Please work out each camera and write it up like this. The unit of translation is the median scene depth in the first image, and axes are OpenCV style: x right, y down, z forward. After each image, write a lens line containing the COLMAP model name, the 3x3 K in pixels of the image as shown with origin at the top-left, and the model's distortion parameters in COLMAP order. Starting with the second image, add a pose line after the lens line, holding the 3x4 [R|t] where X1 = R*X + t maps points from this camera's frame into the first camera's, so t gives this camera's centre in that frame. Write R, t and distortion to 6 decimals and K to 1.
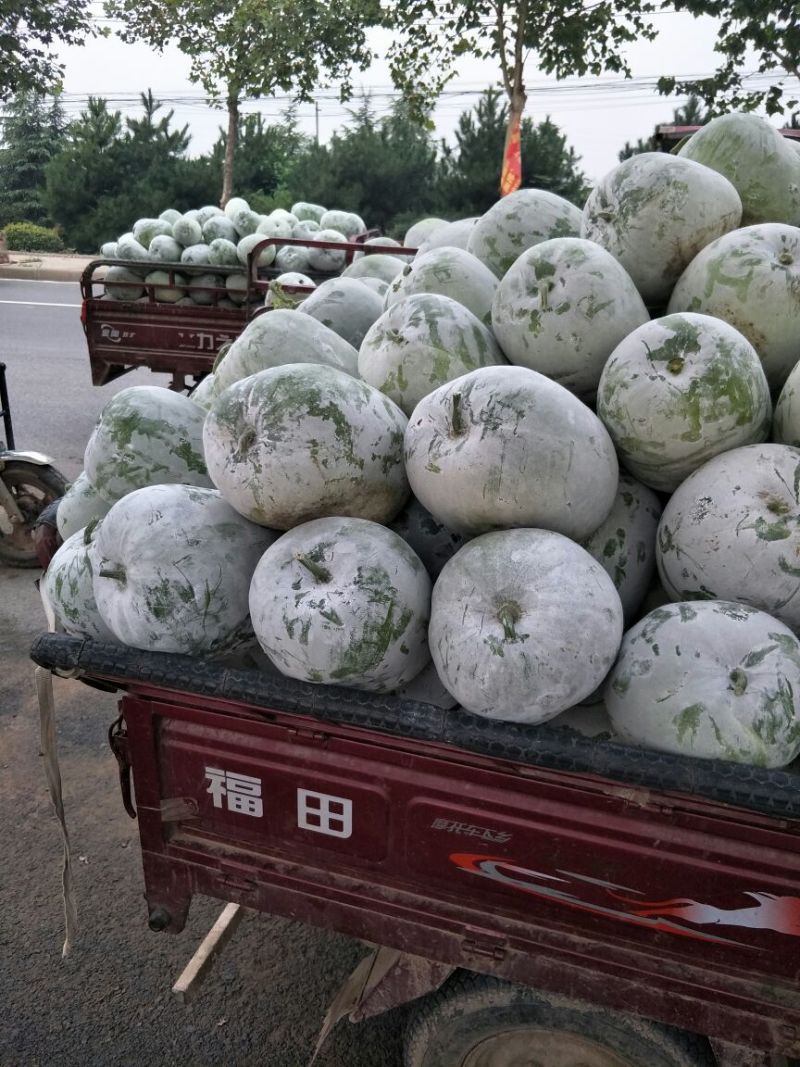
lens RADIAL K [[862.0, 0, 400.0], [0, 862.0, 533.5], [0, 0, 1]] dist [0.007149, -0.038060]
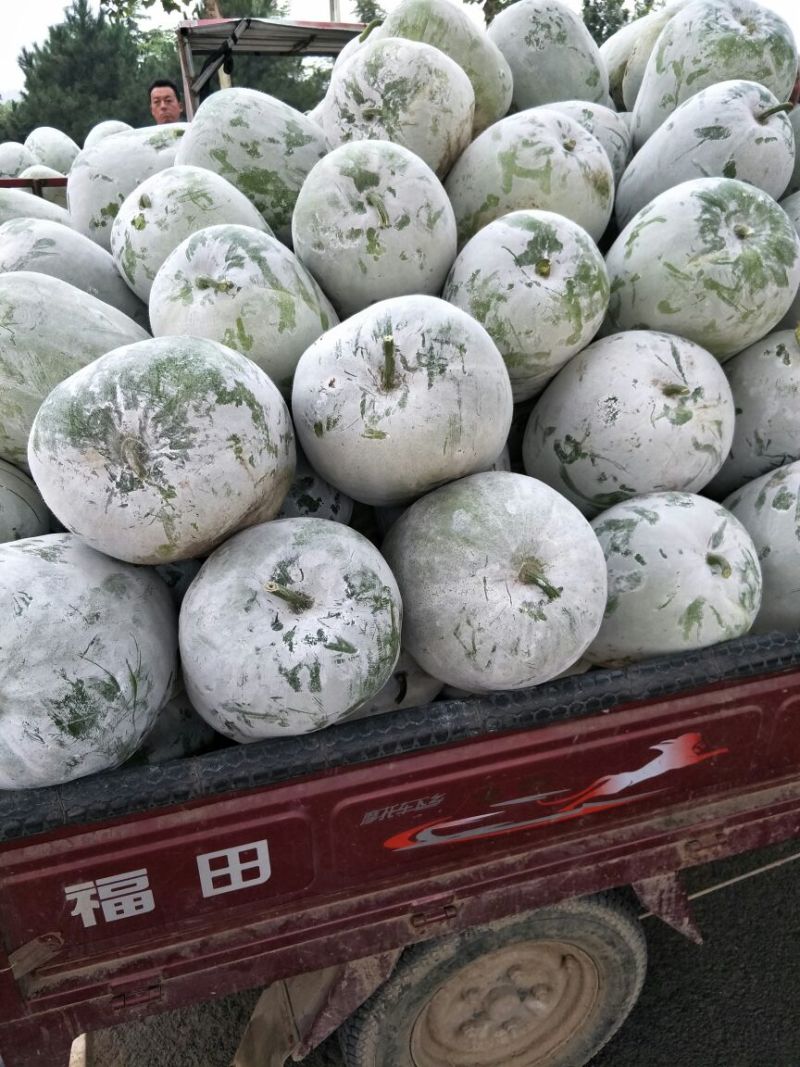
lens RADIAL K [[862.0, 0, 400.0], [0, 862.0, 533.5], [0, 0, 1]] dist [0.007149, -0.038060]
pose [[0.822708, -0.293513, 0.486827, -0.322924], [0.248690, 0.955927, 0.156067, -0.093528], [-0.511179, -0.007329, 0.859443, 0.240135]]
